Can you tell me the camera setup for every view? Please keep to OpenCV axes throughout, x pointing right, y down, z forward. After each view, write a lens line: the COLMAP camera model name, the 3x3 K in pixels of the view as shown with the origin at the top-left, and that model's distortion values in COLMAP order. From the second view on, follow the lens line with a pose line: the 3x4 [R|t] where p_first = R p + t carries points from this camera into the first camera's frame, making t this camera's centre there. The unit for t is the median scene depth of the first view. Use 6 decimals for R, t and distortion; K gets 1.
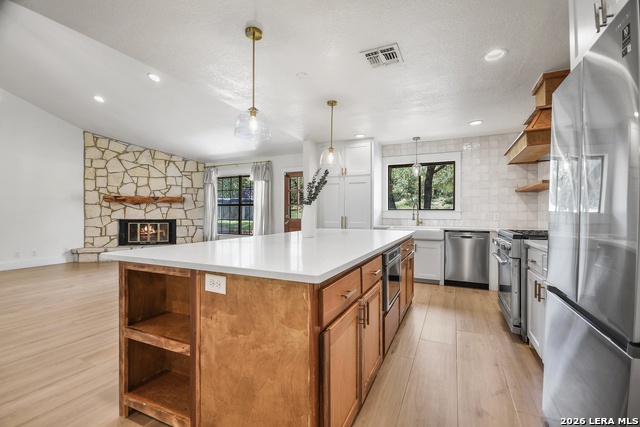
lens RADIAL K [[282.5, 0, 323.3], [0, 282.5, 214.3], [0, 0, 1]] dist [0.007687, -0.009097]
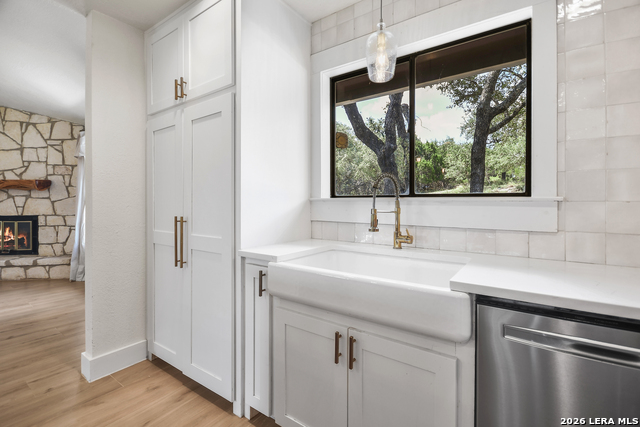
lens RADIAL K [[291.7, 0, 324.7], [0, 291.7, 203.6], [0, 0, 1]] dist [-0.000575, -0.003148]
pose [[0.983531, -0.003210, -0.180712, 0.243109], [0.002681, 0.999991, -0.003173, -0.005386], [0.180720, 0.002636, 0.983531, 0.521688]]
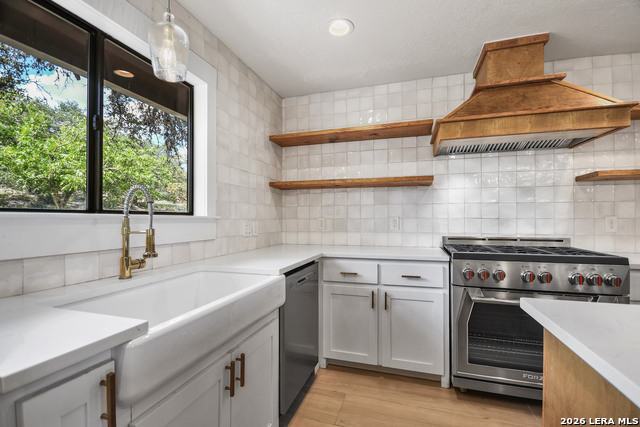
lens RADIAL K [[282.5, 0, 322.1], [0, 282.5, 216.5], [0, 0, 1]] dist [0.007687, -0.009097]
pose [[-0.121292, 0.002583, 0.992614, 0.051941], [0.003445, 0.999992, -0.002182, -0.008861], [-0.992611, 0.003155, -0.121300, 0.668294]]
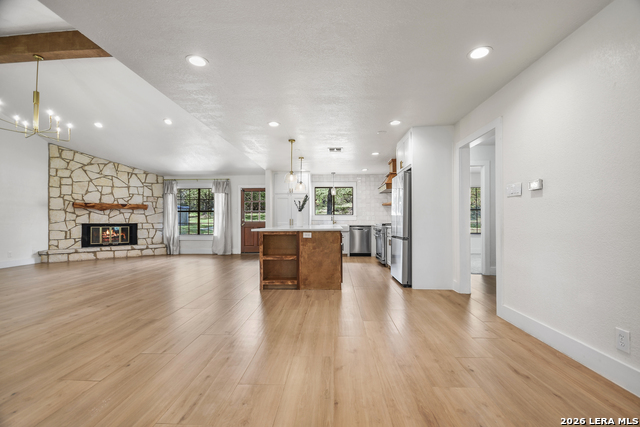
lens RADIAL K [[282.5, 0, 325.4], [0, 282.5, 217.8], [0, 0, 1]] dist [0.007687, -0.009097]
pose [[0.920296, -0.003130, 0.391211, -0.287942], [0.008427, 0.999895, -0.011825, 0.016699], [-0.391132, 0.014179, 0.920225, -0.413515]]
